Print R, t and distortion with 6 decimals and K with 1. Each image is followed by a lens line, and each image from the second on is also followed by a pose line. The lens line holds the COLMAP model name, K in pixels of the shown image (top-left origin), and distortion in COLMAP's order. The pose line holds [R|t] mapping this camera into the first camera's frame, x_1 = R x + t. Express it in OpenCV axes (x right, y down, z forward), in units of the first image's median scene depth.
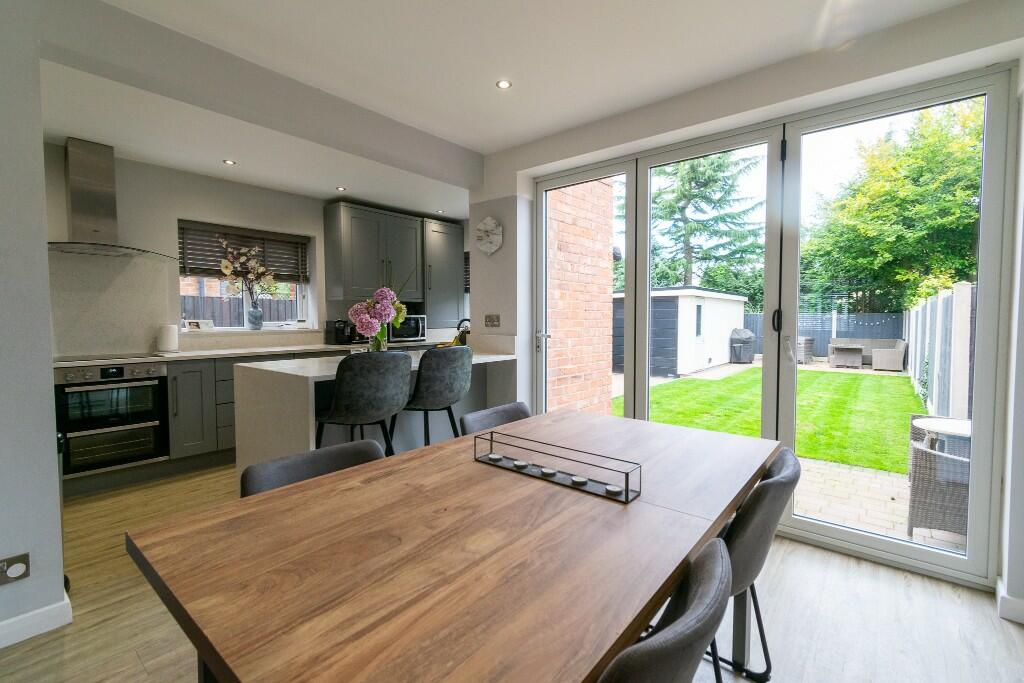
lens RADIAL K [[453.4, 0, 511.2], [0, 453.4, 336.9], [0, 0, 1]] dist [0.004152, -0.001632]
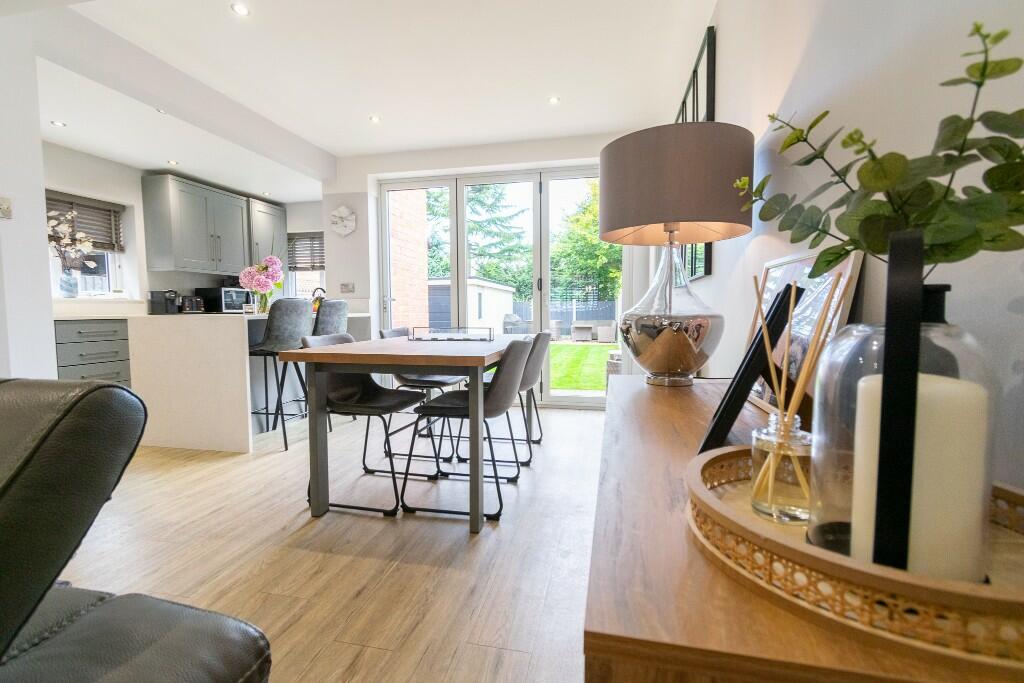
lens RADIAL K [[453.4, 0, 513.6], [0, 453.4, 336.3], [0, 0, 1]] dist [0.004152, -0.001632]
pose [[0.886710, -0.031131, 0.461277, -0.178752], [0.025508, 0.999505, 0.018422, 0.072436], [-0.461622, -0.004569, 0.887065, -0.286500]]
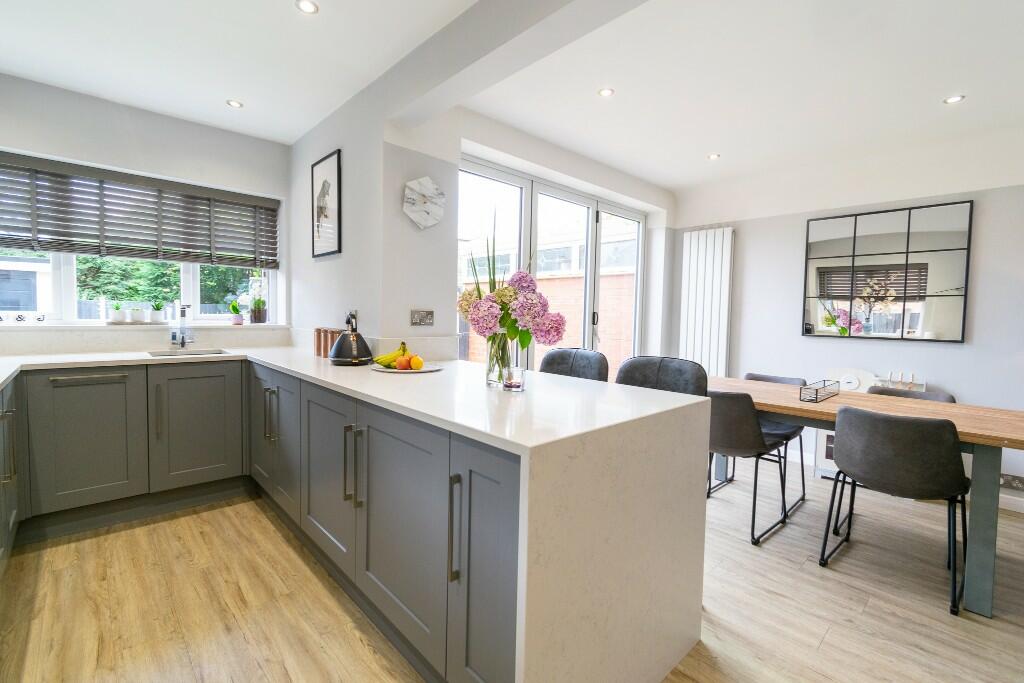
lens RADIAL K [[453.4, 0, 513.2], [0, 453.4, 334.5], [0, 0, 1]] dist [0.004152, -0.001632]
pose [[0.118537, -0.043973, 0.991976, -0.619572], [0.021371, 0.998901, 0.041726, -0.028969], [-0.992720, 0.016253, 0.119346, 0.619731]]
